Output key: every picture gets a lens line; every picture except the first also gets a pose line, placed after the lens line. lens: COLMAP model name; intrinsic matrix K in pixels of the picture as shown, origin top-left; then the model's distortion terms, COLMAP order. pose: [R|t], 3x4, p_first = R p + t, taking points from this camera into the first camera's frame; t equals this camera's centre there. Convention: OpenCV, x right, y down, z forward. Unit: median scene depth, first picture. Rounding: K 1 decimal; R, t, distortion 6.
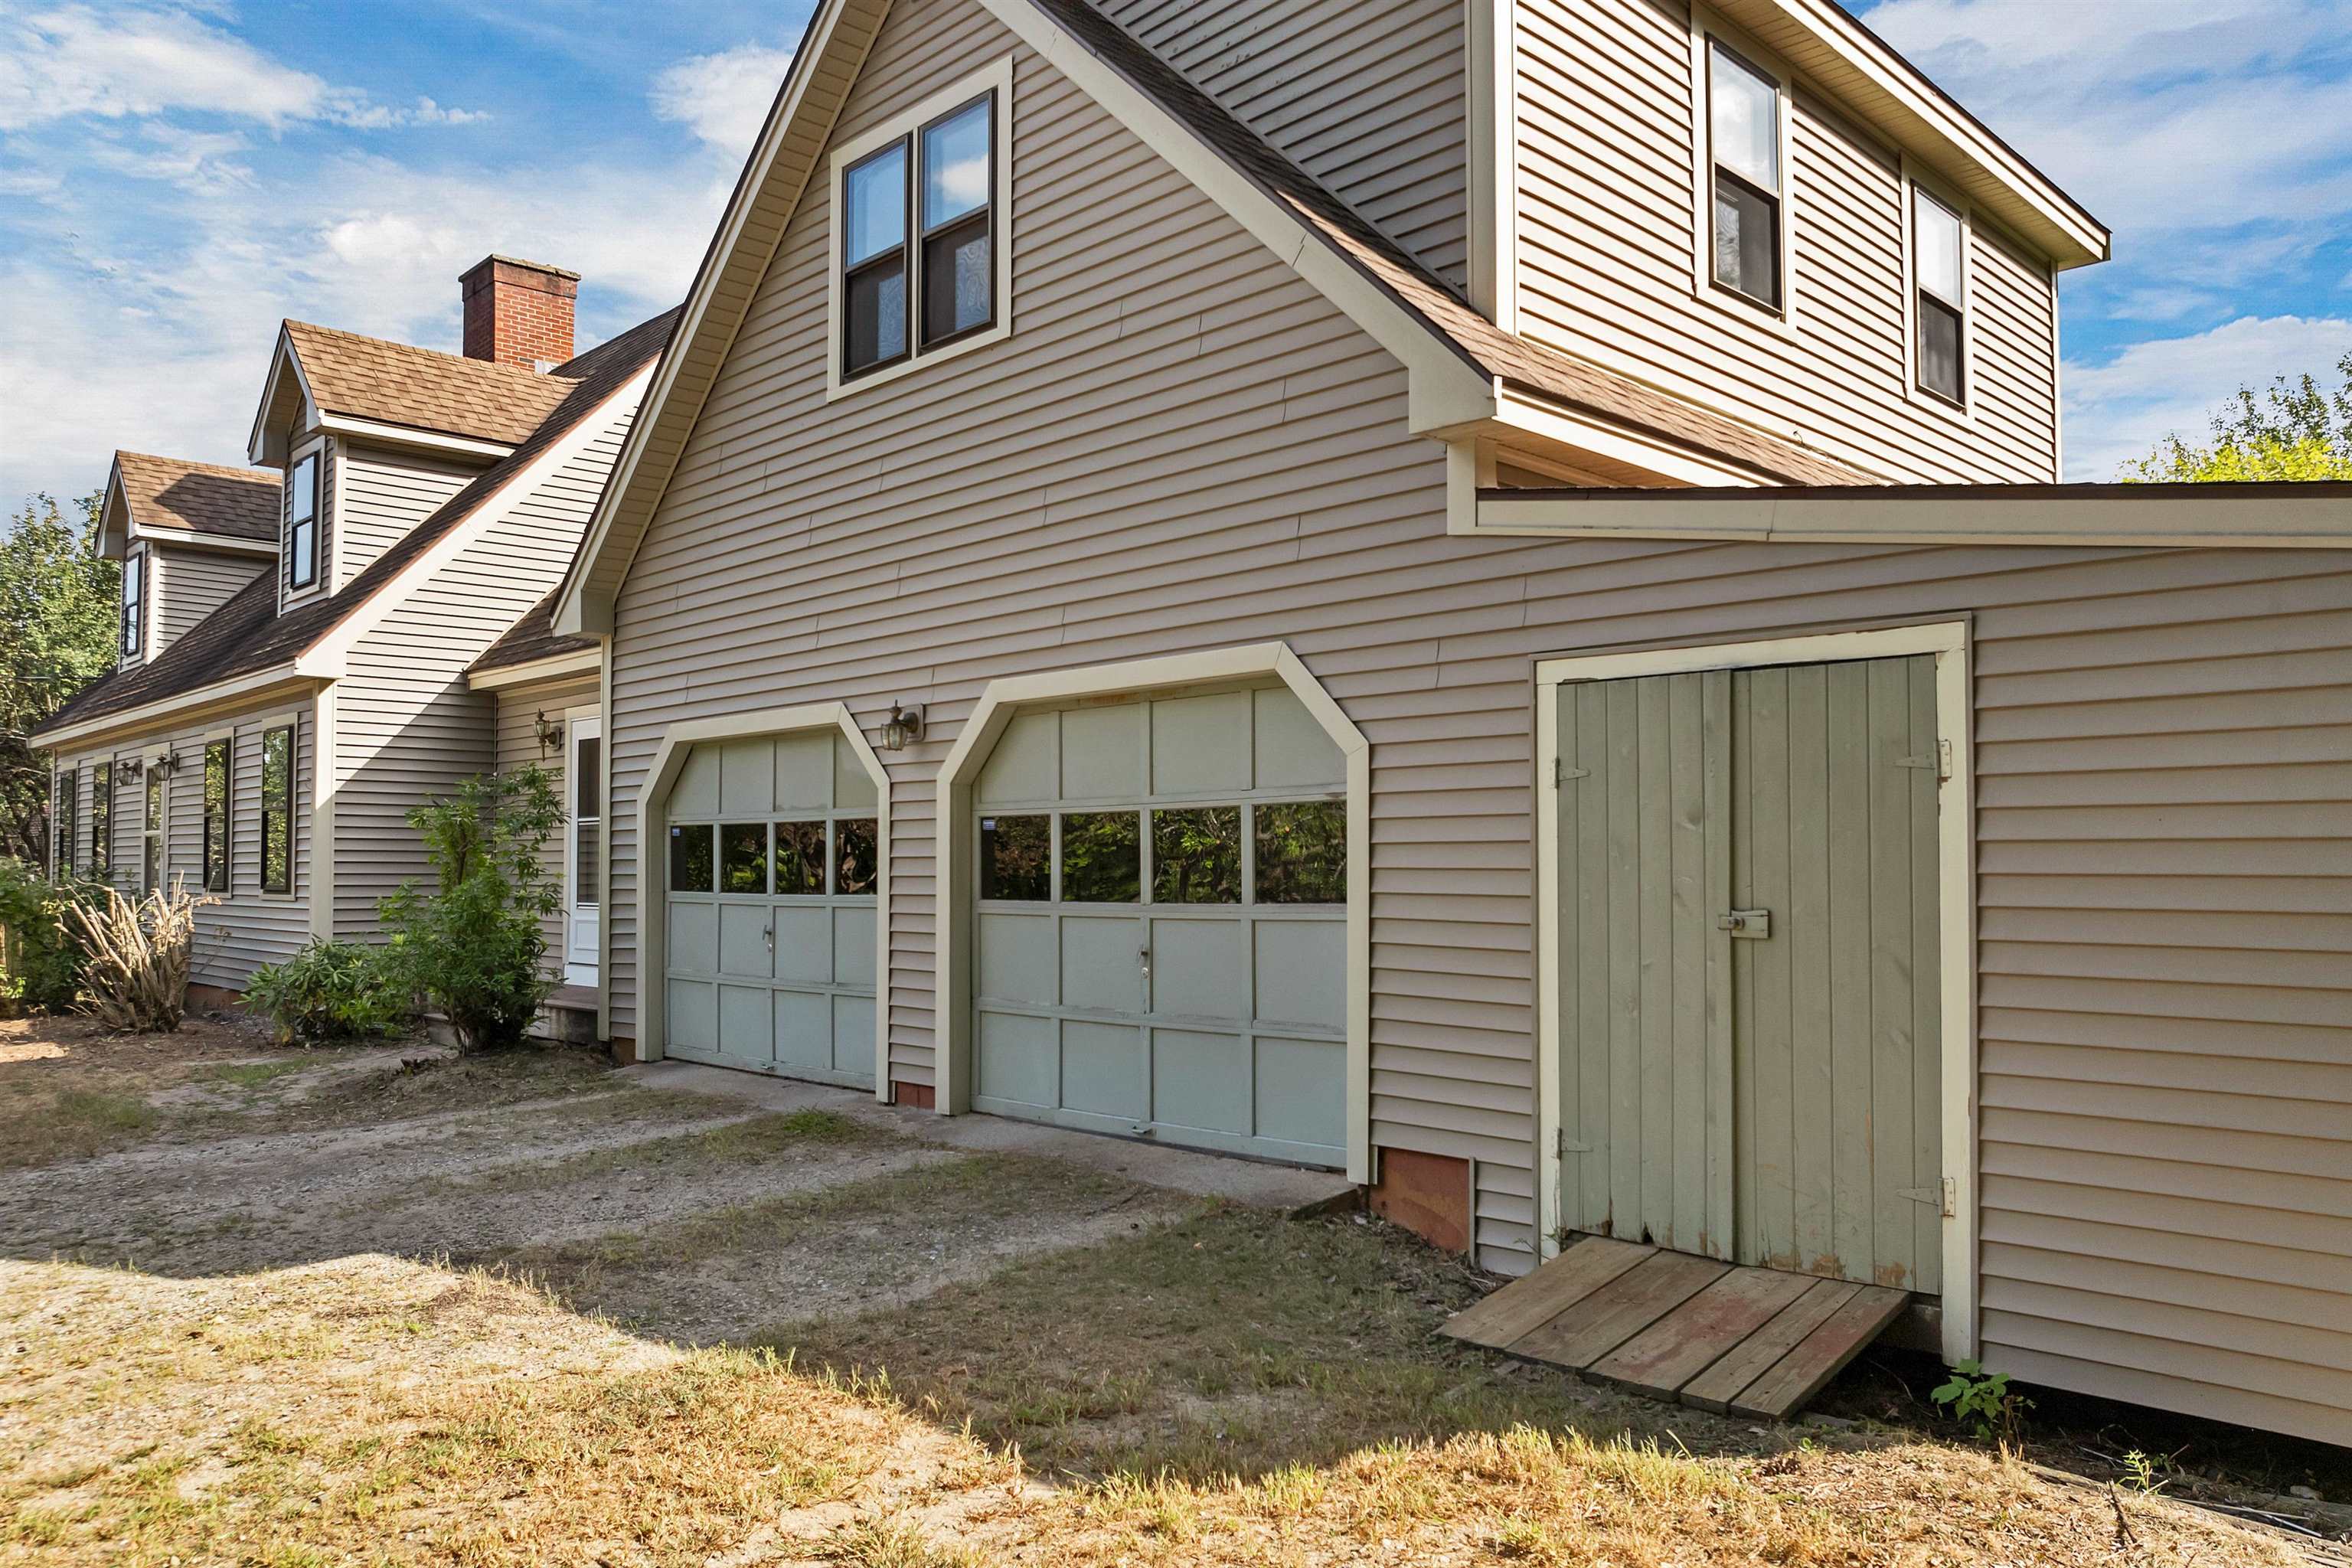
lens RADIAL K [[1700.0, 0, 1188.1], [0, 1700.0, 821.5], [0, 0, 1]] dist [-0.040132, -0.003448]
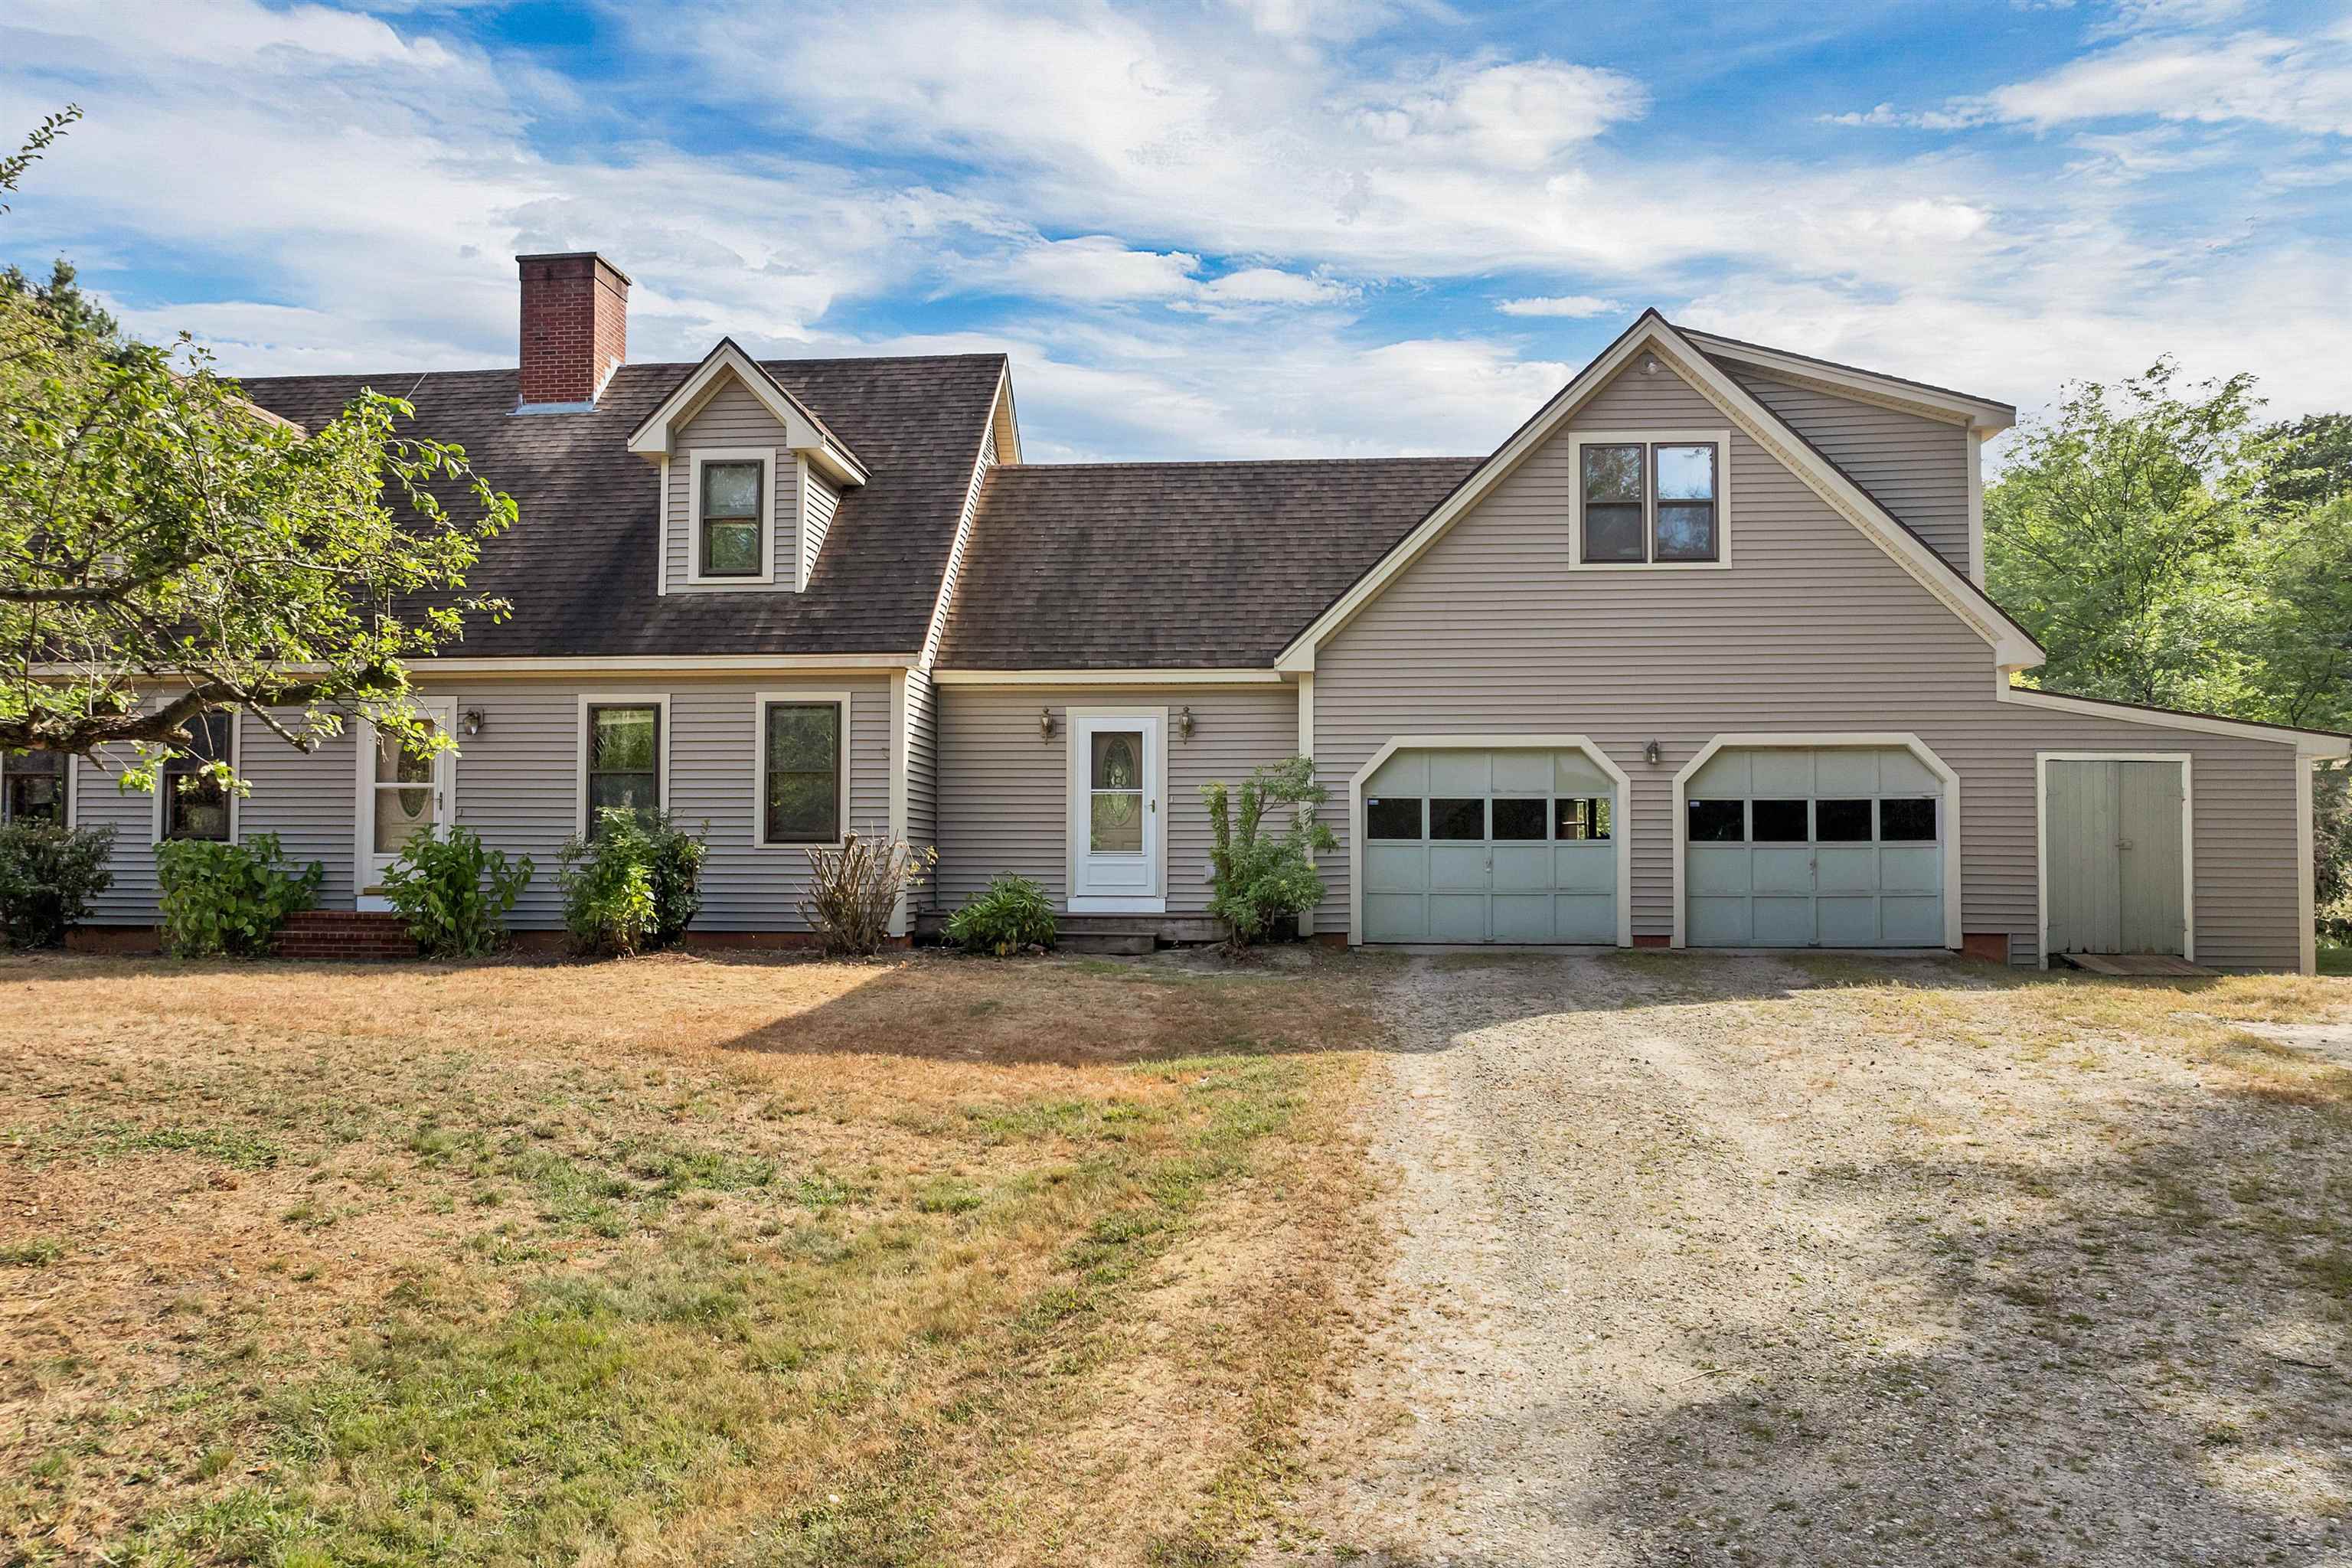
lens RADIAL K [[1700.0, 0, 1188.1], [0, 1700.0, 821.5], [0, 0, 1]] dist [-0.040132, -0.003448]
pose [[0.761284, 0.014664, 0.648252, -1.899632], [-0.020821, 0.999782, 0.001836, 0.031769], [-0.648084, -0.014895, 0.761423, -0.145946]]
